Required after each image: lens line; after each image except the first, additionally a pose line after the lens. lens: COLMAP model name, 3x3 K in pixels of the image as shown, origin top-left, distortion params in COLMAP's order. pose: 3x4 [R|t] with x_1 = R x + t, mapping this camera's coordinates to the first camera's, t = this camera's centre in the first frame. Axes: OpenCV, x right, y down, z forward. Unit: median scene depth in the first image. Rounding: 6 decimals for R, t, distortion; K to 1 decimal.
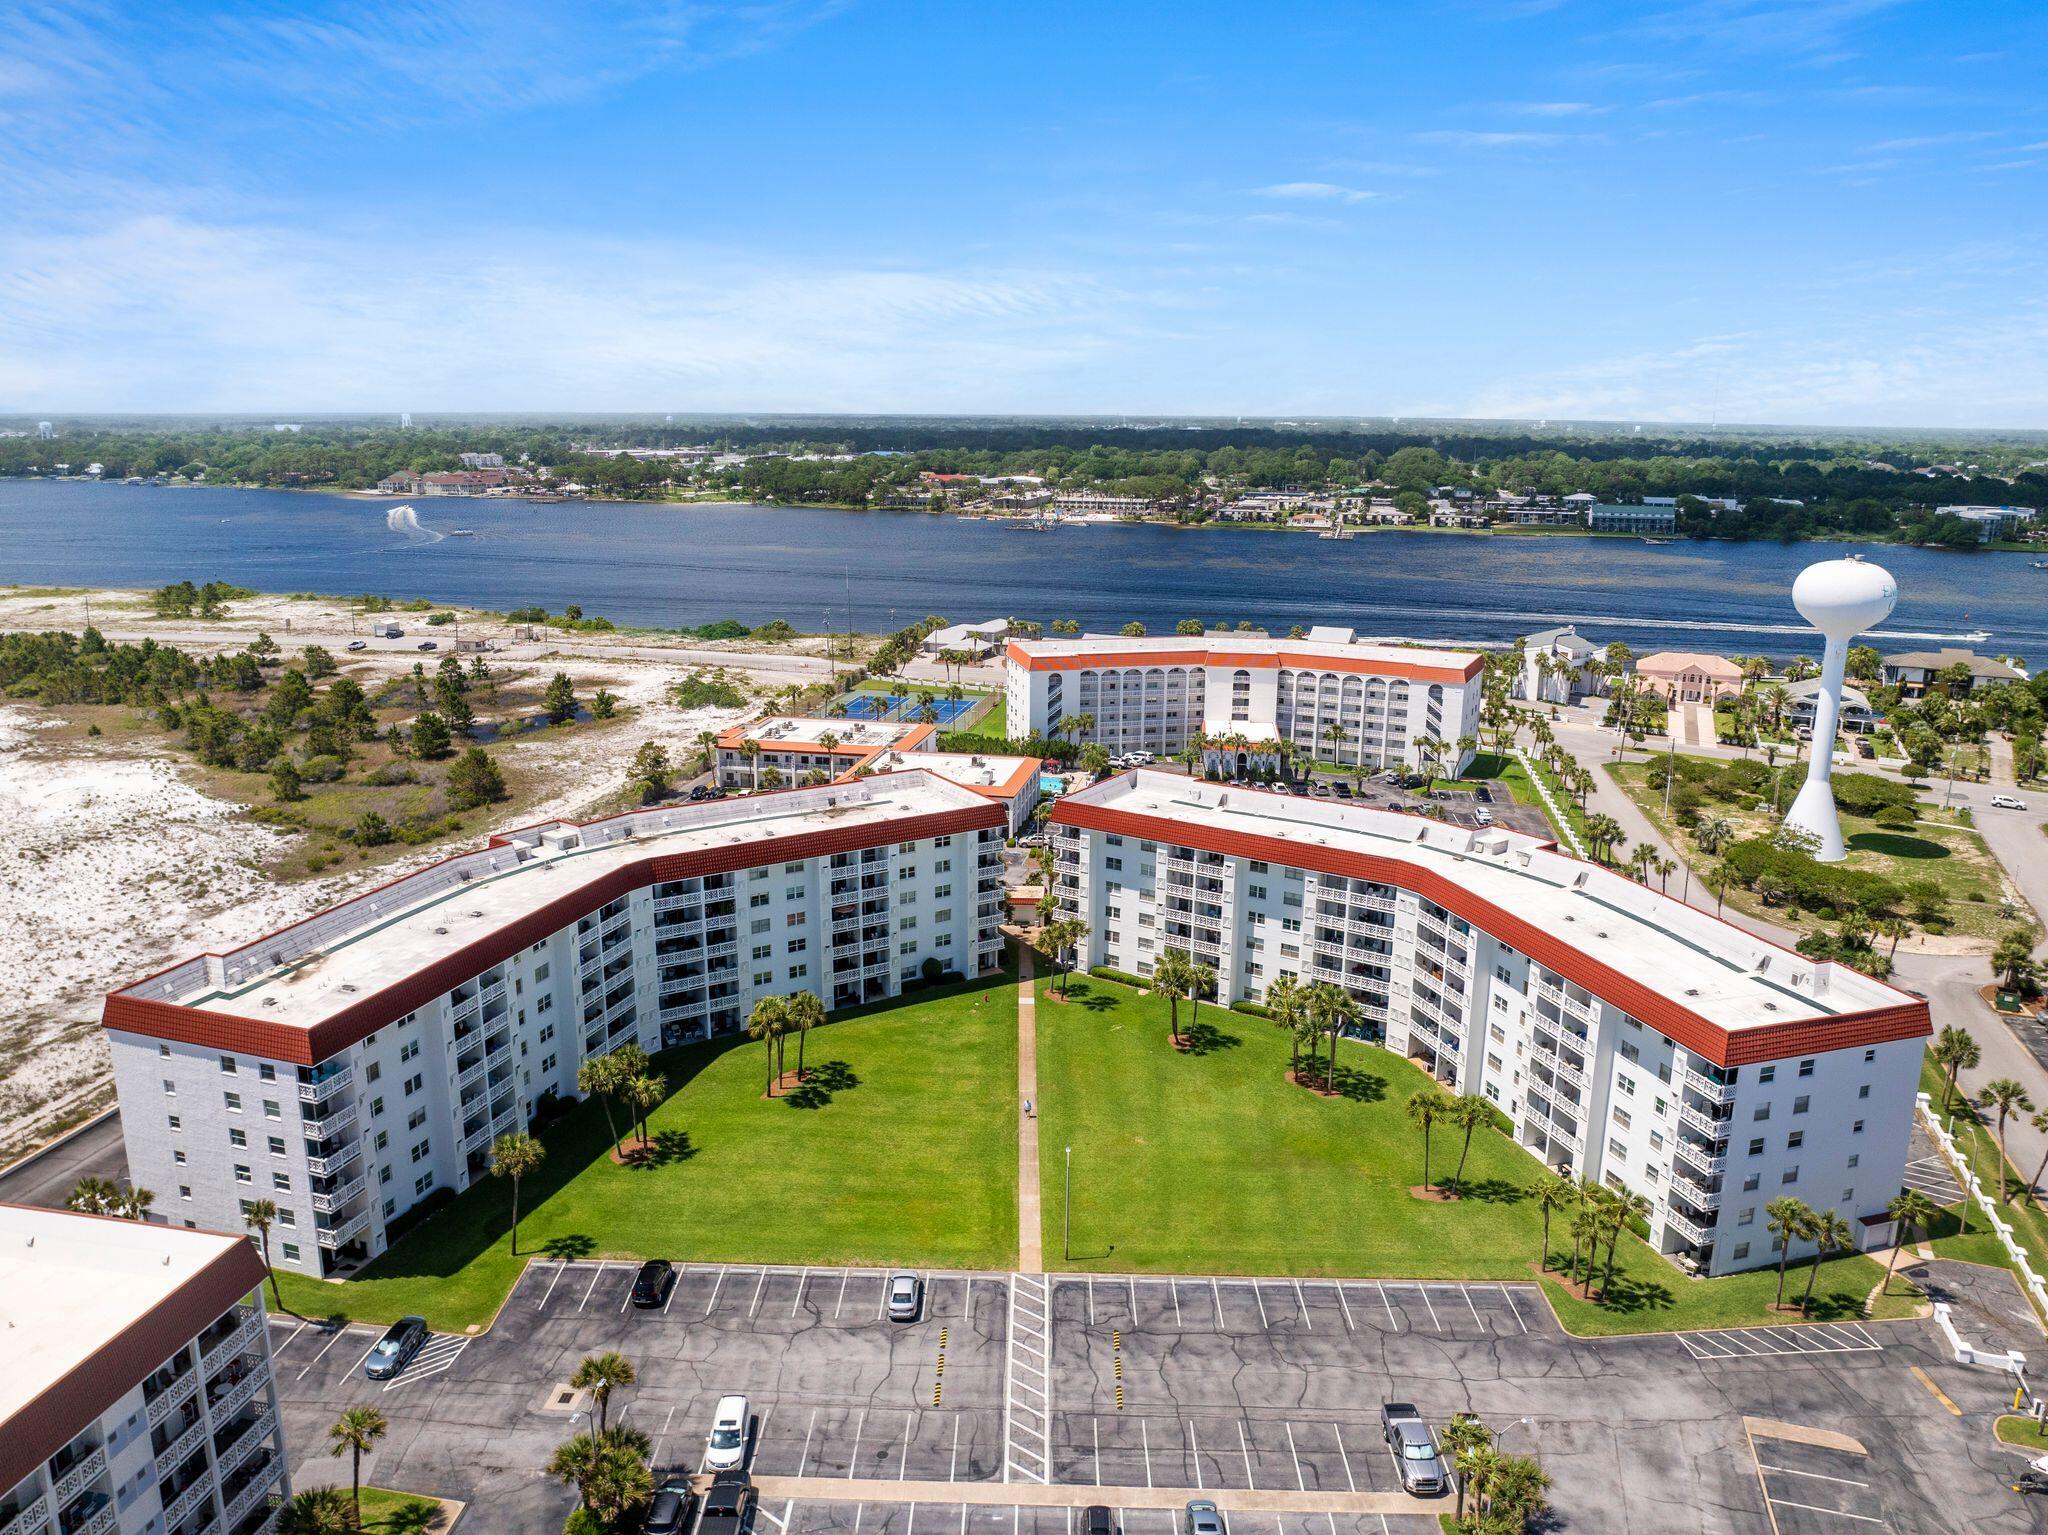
lens RADIAL K [[1438.9, 0, 1026.0], [0, 1438.9, 757.8], [0, 0, 1]] dist [-0.024494, -0.022999]
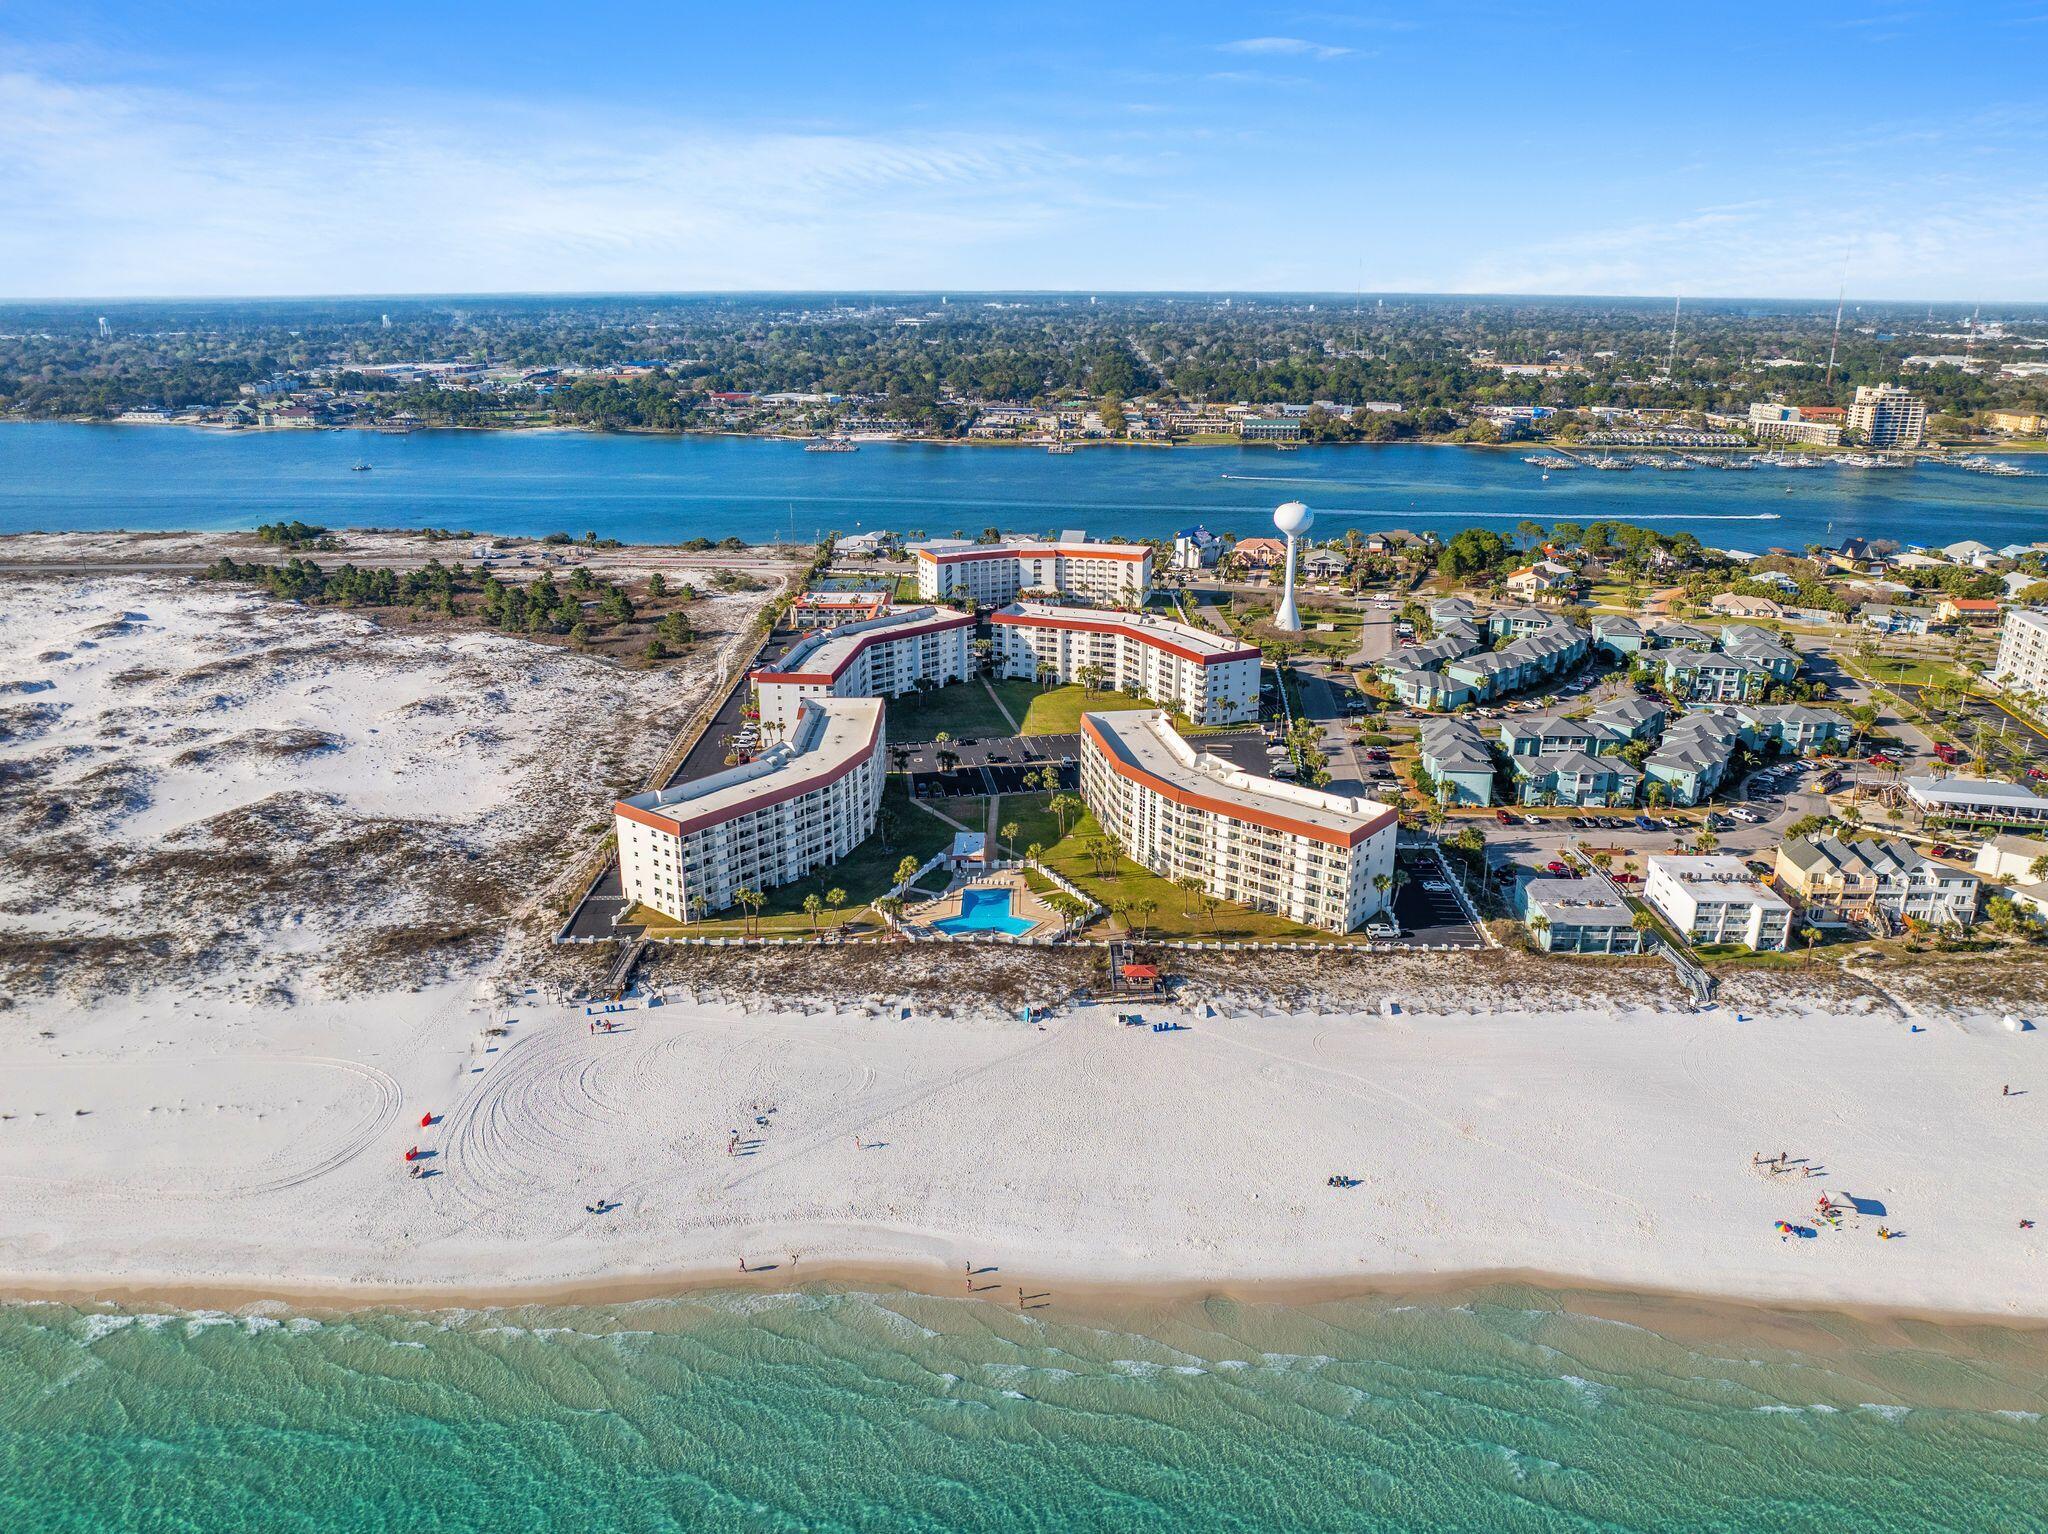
lens RADIAL K [[1472.4, 0, 1043.9], [0, 1472.4, 764.8], [0, 0, 1]] dist [-0.010676, -0.040140]
pose [[0.977157, -0.070320, 0.200546, -0.328463], [0.052956, 0.994472, 0.090674, 0.046842], [-0.205814, -0.077983, 0.975479, -1.242951]]
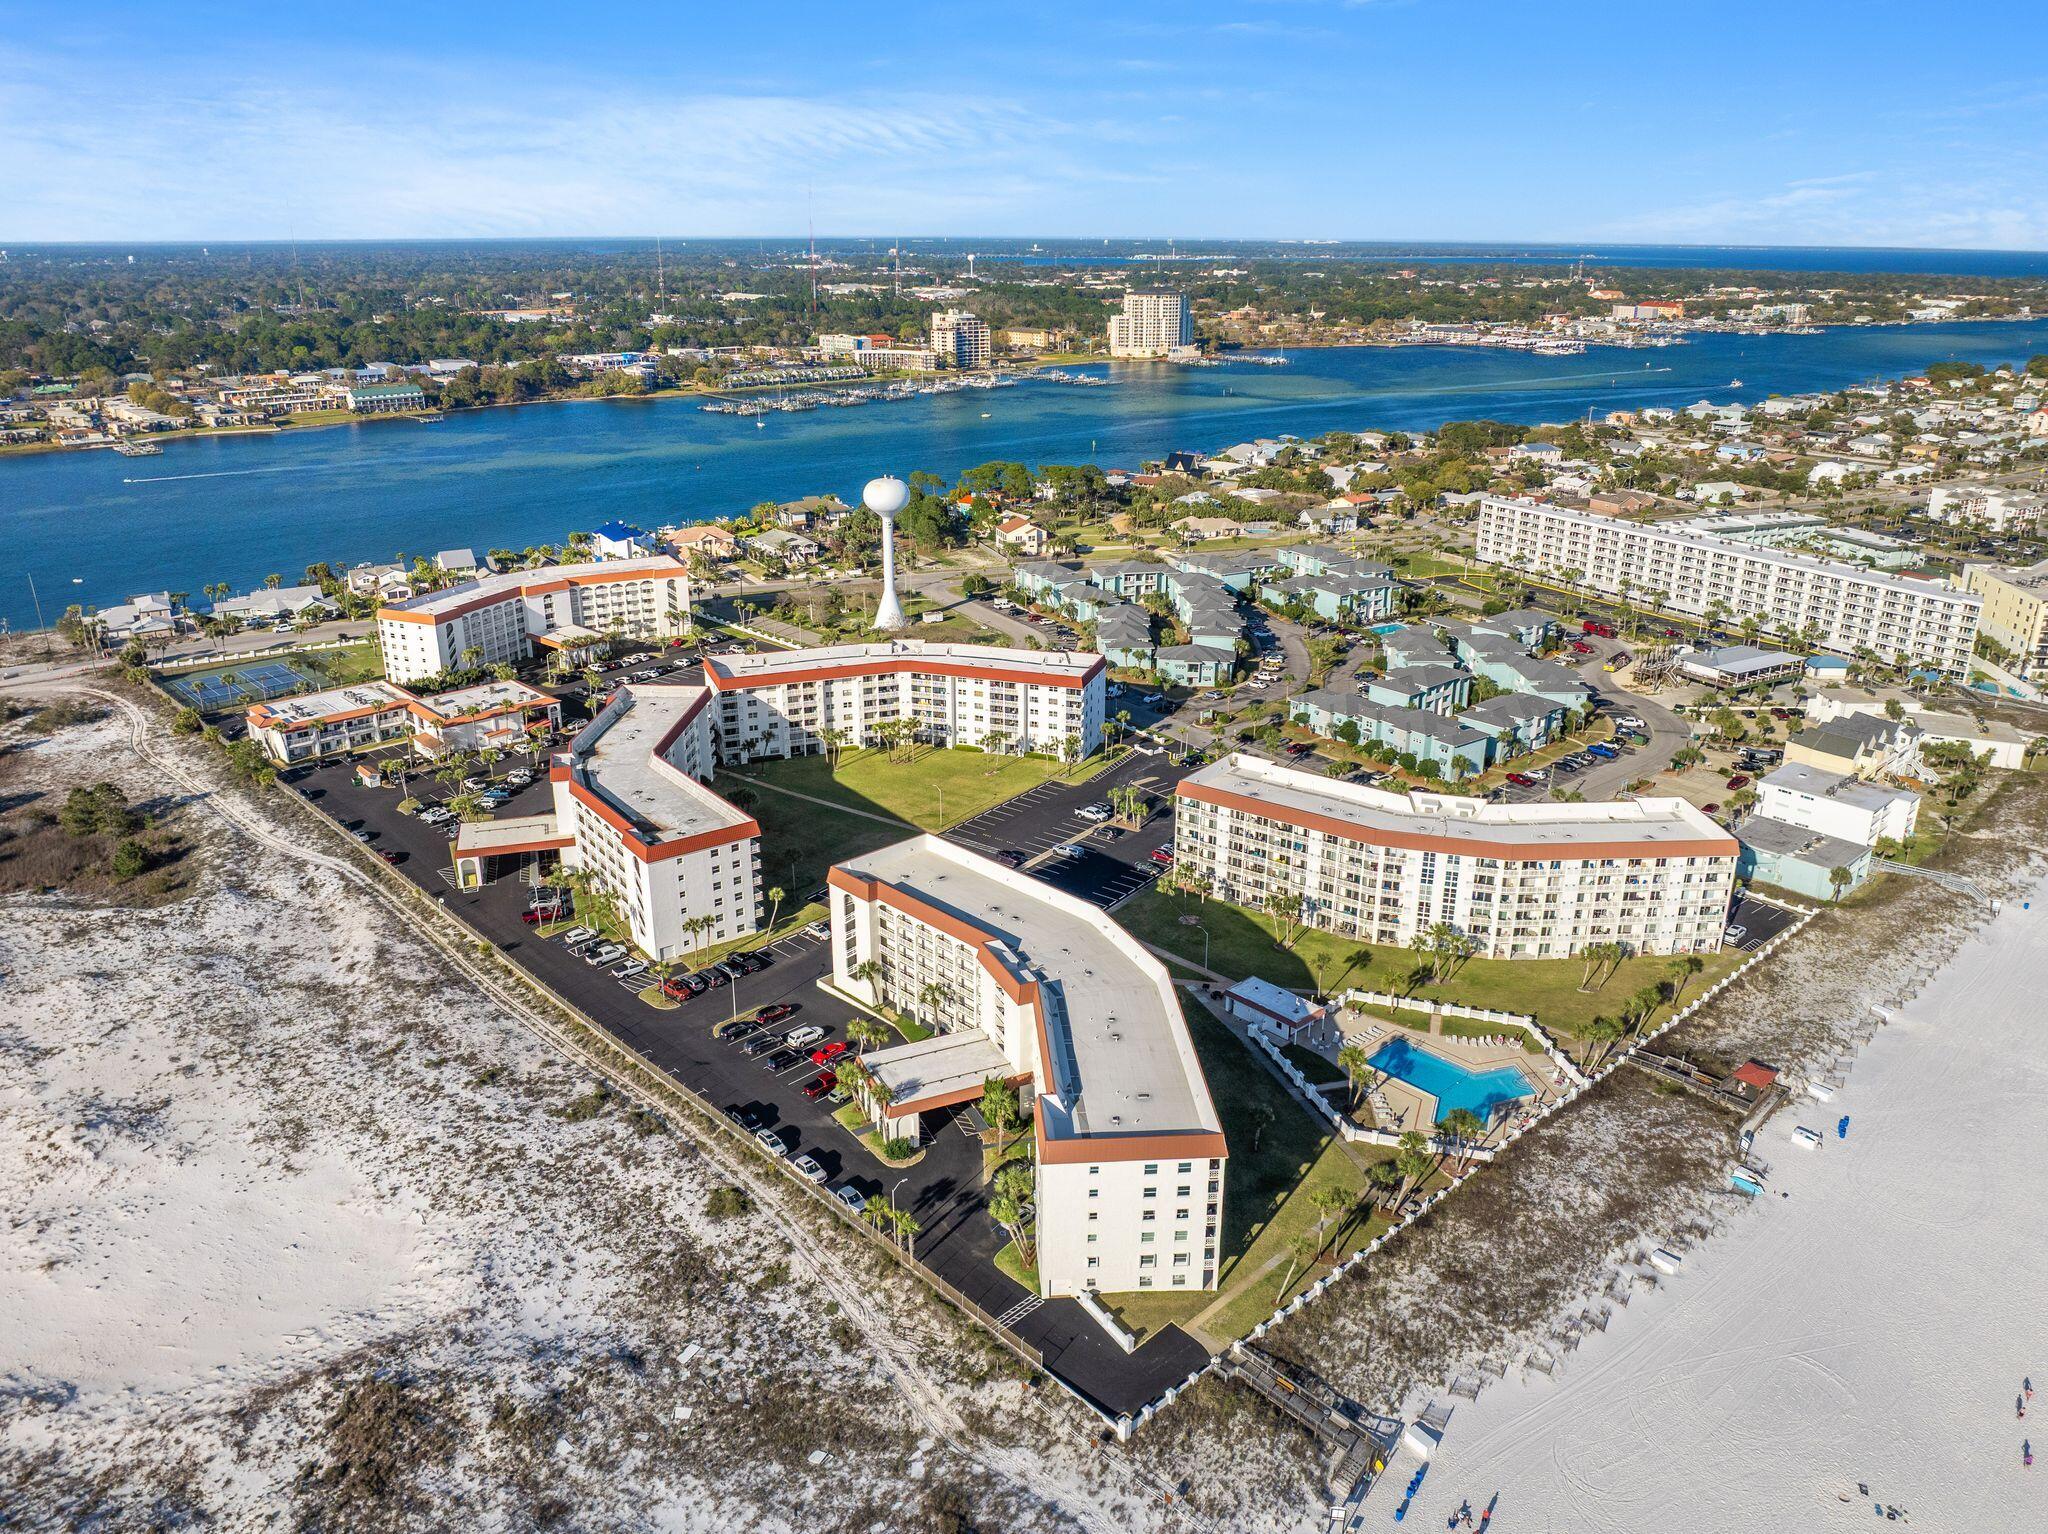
lens RADIAL K [[1472.4, 0, 1043.9], [0, 1472.4, 764.8], [0, 0, 1]] dist [-0.010676, -0.040140]
pose [[0.569727, -0.287931, 0.769745, -0.912308], [0.191553, 0.957345, 0.216327, -0.144895], [-0.799199, 0.024200, 0.600579, -0.369513]]
